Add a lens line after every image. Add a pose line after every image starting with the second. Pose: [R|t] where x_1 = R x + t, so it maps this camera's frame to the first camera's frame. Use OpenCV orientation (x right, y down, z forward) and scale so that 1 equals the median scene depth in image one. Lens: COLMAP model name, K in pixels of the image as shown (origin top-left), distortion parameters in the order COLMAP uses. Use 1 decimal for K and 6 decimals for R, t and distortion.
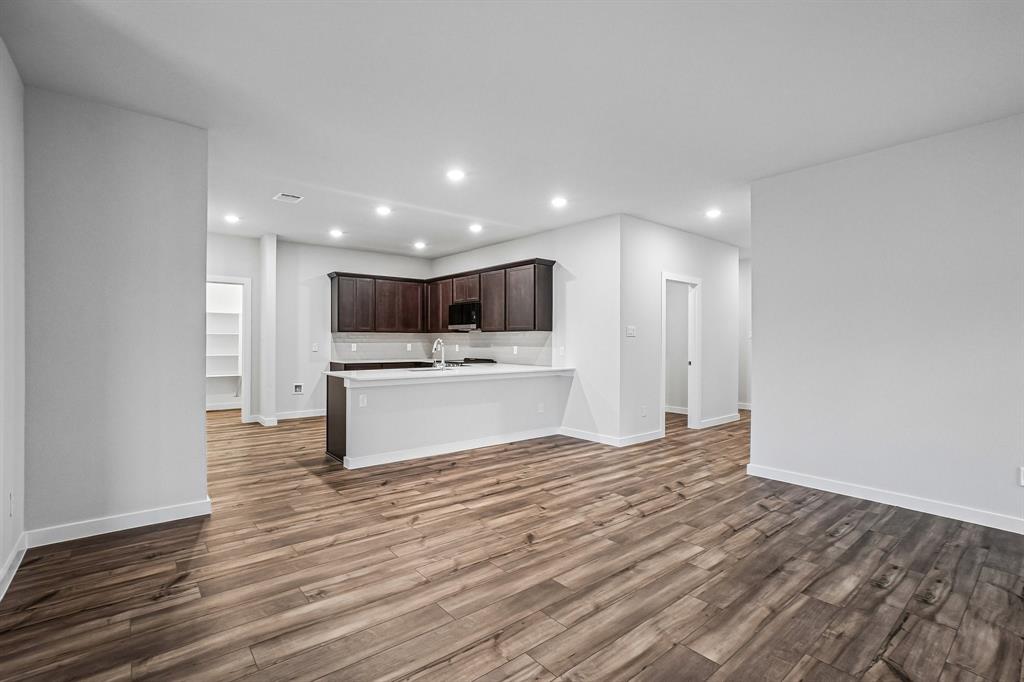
lens RADIAL K [[469.0, 0, 510.9], [0, 469.0, 334.0], [0, 0, 1]] dist [-0.023652, 0.003774]
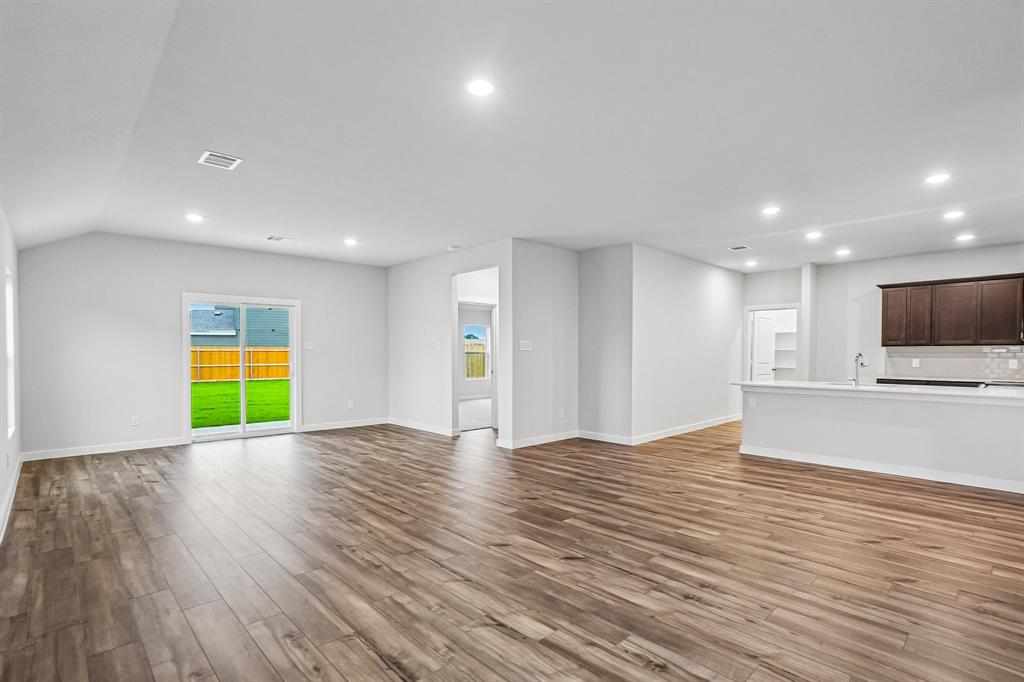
lens RADIAL K [[469.0, 0, 512.6], [0, 469.0, 350.3], [0, 0, 1]] dist [-0.023652, 0.003774]
pose [[0.118351, -0.003884, -0.992964, 1.441779], [0.007544, 0.999967, -0.003012, 0.003730], [0.992943, -0.007134, 0.118376, 0.348635]]
